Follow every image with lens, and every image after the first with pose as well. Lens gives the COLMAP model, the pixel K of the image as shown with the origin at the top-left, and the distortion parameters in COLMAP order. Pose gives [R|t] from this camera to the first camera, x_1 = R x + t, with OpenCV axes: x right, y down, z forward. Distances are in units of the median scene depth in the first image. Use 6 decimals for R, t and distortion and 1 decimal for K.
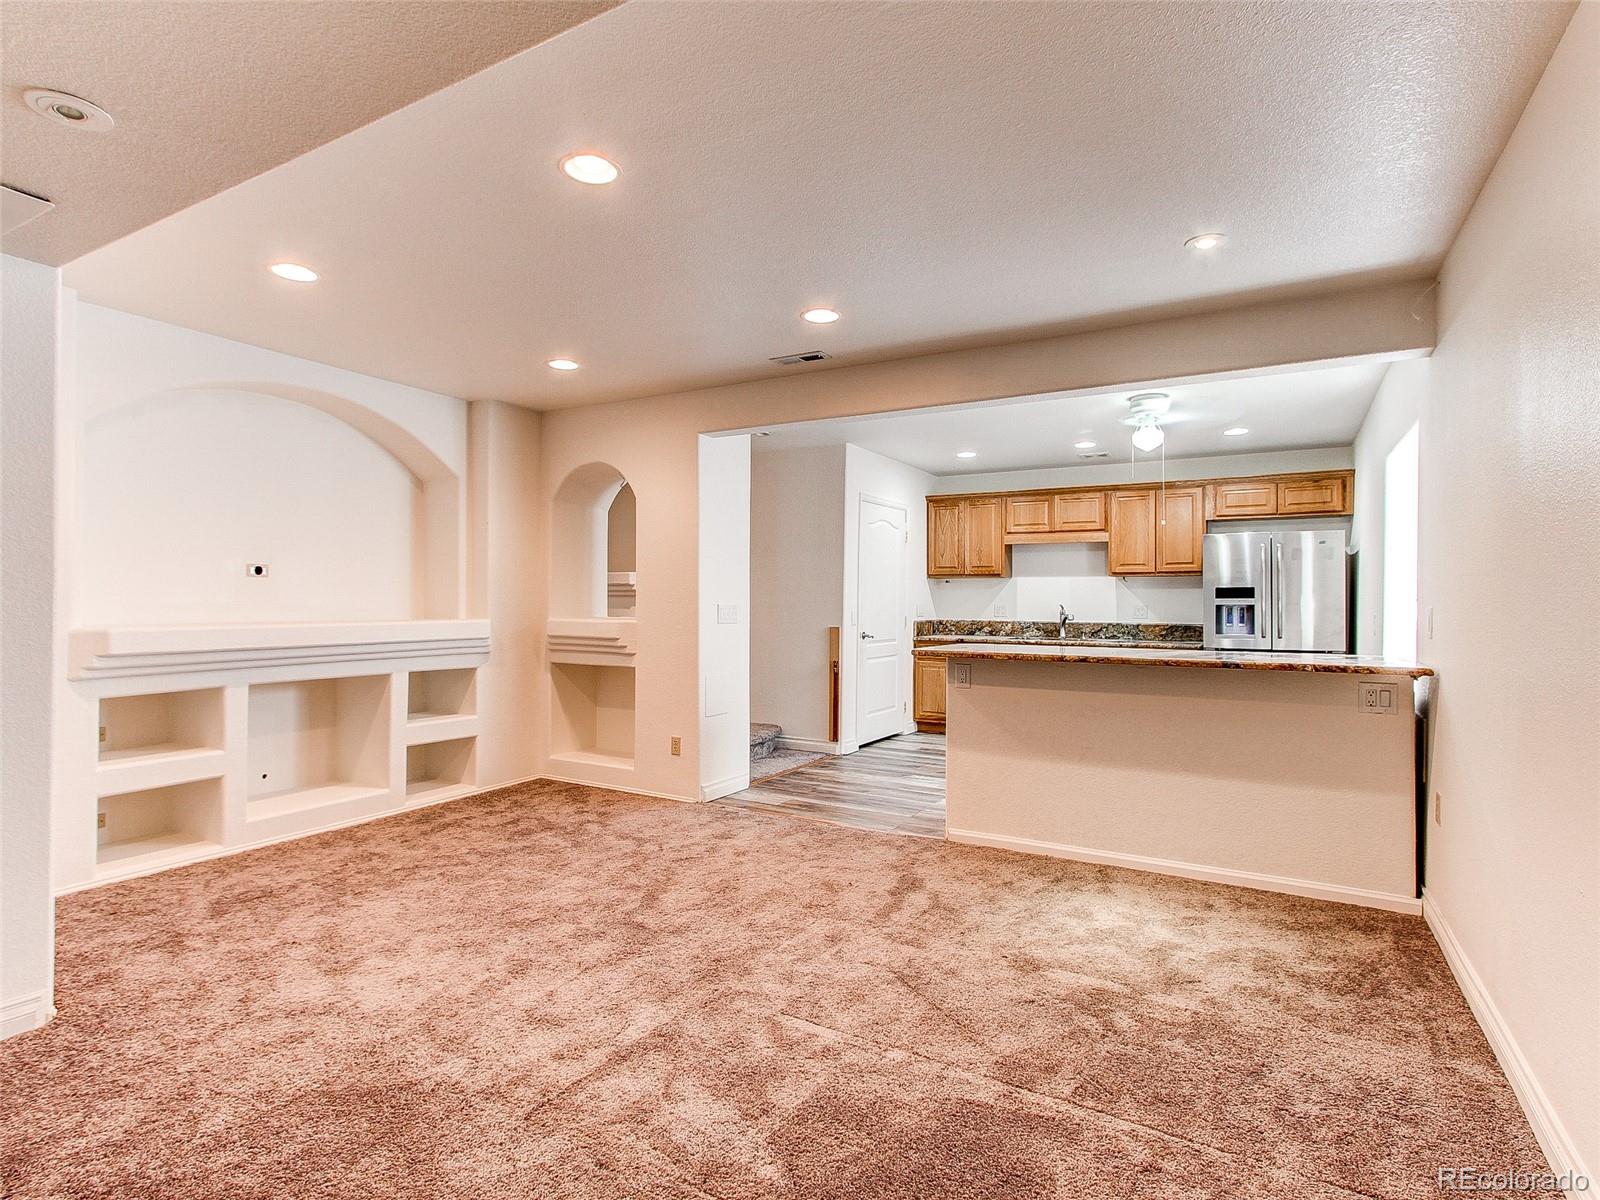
lens RADIAL K [[824.0, 0, 794.9], [0, 824.0, 591.4], [0, 0, 1]] dist [0.001590, 0.002665]
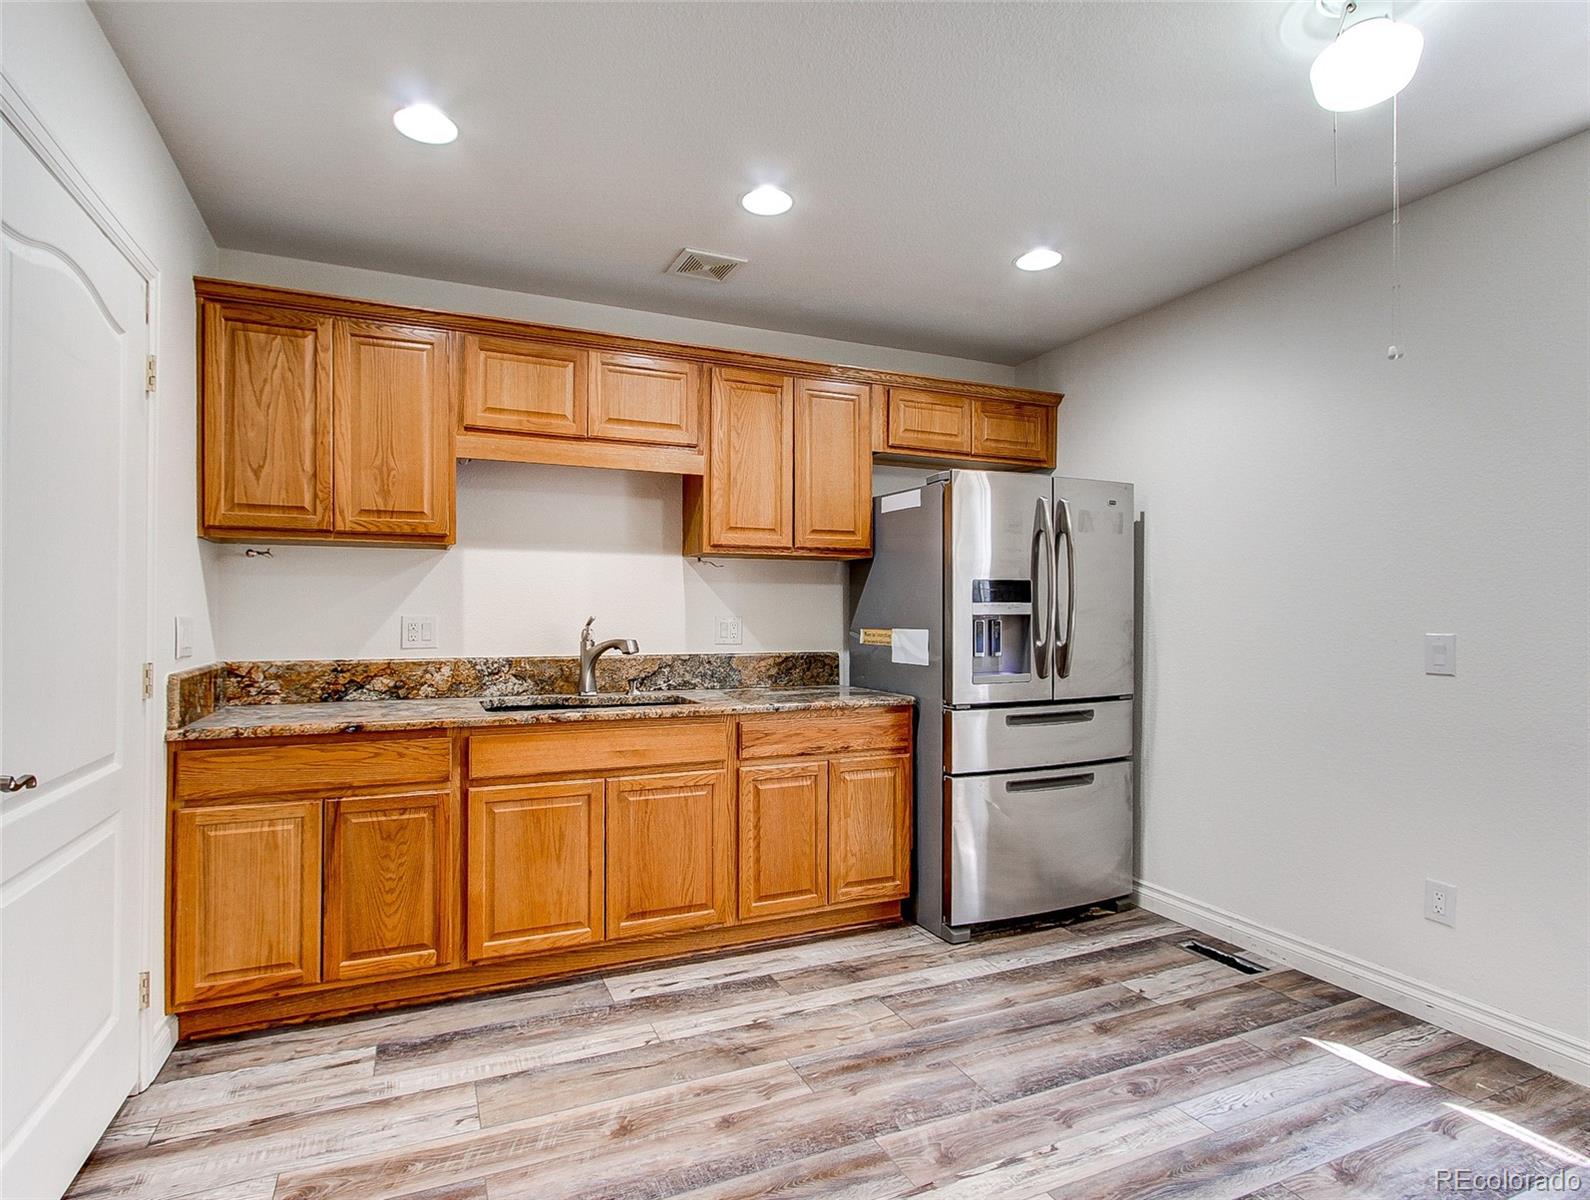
lens RADIAL K [[839.5, 0, 765.0], [0, 839.5, 614.5], [0, 0, 1]] dist [-0.003255, 0.004684]
pose [[0.603856, -0.004692, 0.797080, 0.034835], [-0.007593, 0.999903, 0.011638, 0.009182], [-0.797057, -0.013080, 0.603762, 0.665182]]
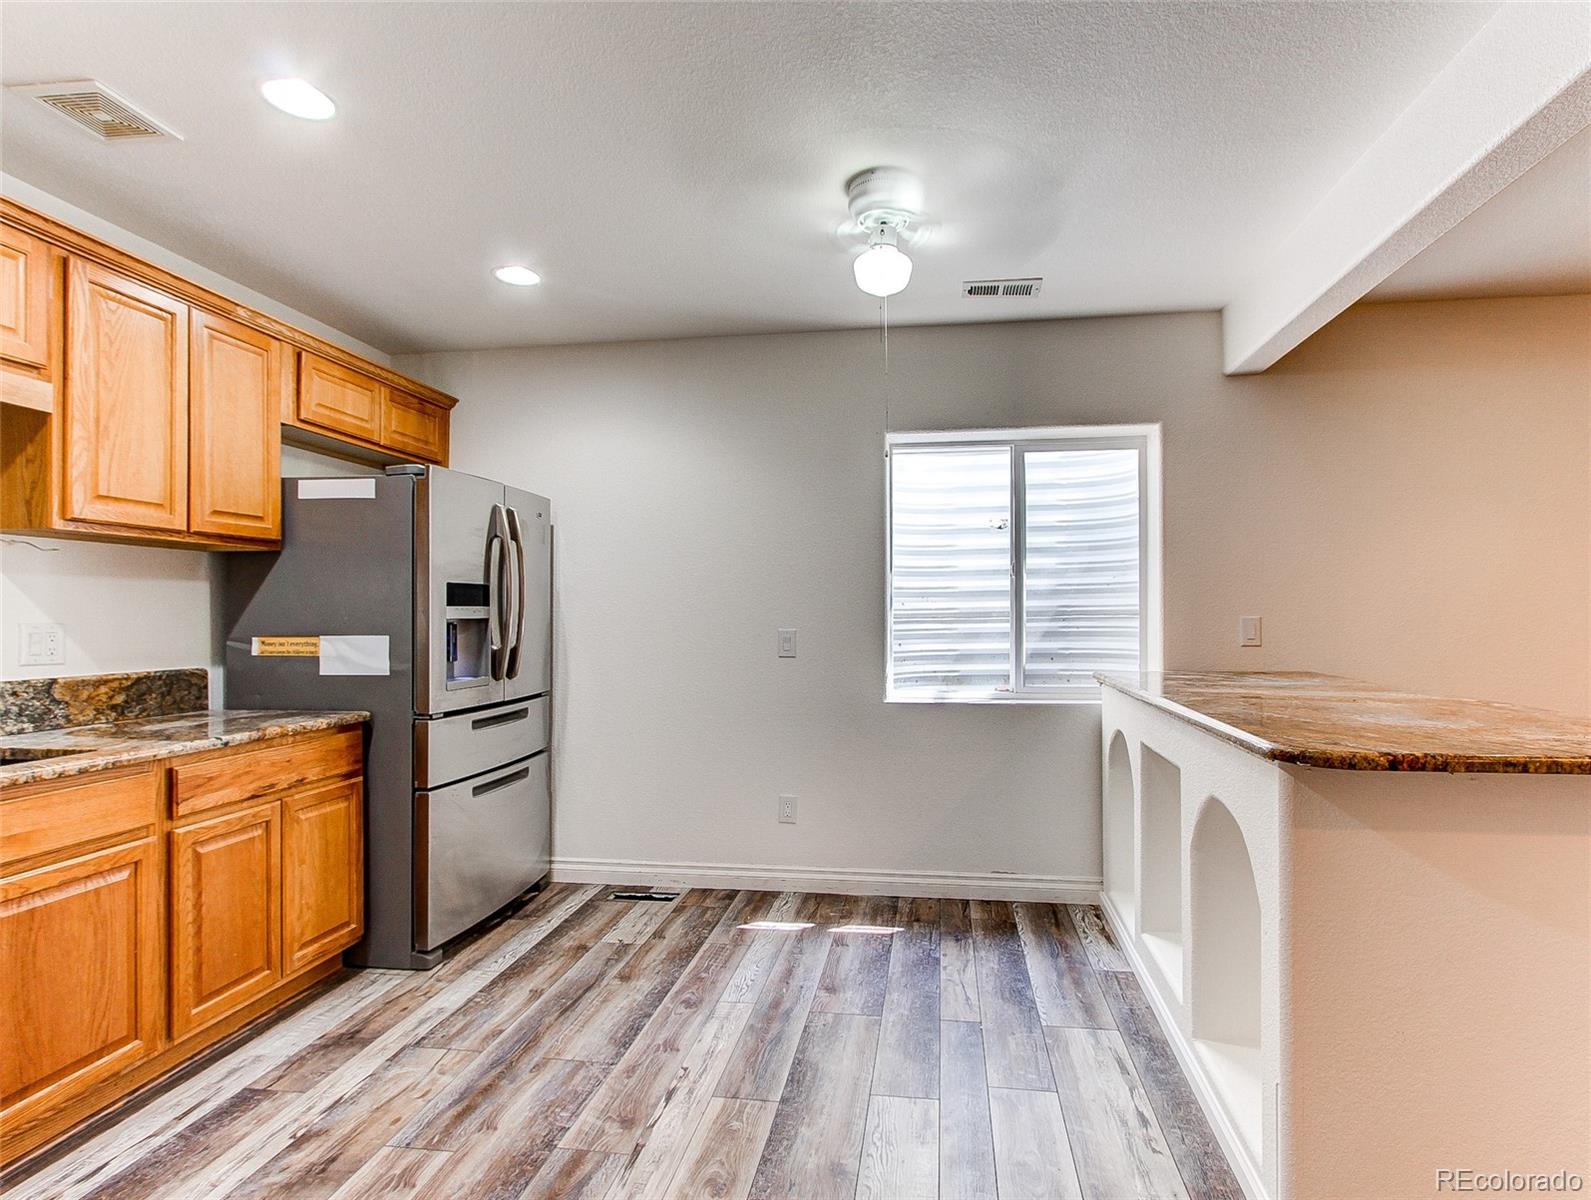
lens RADIAL K [[840.0, 0, 825.1], [0, 840.0, 610.8], [0, 0, 1]] dist [-0.003255, 0.004684]
pose [[-0.373246, 0.001934, 0.927730, -0.008508], [-0.008777, 0.999946, -0.005616, 0.010355], [-0.927691, -0.010238, -0.373209, 0.813906]]
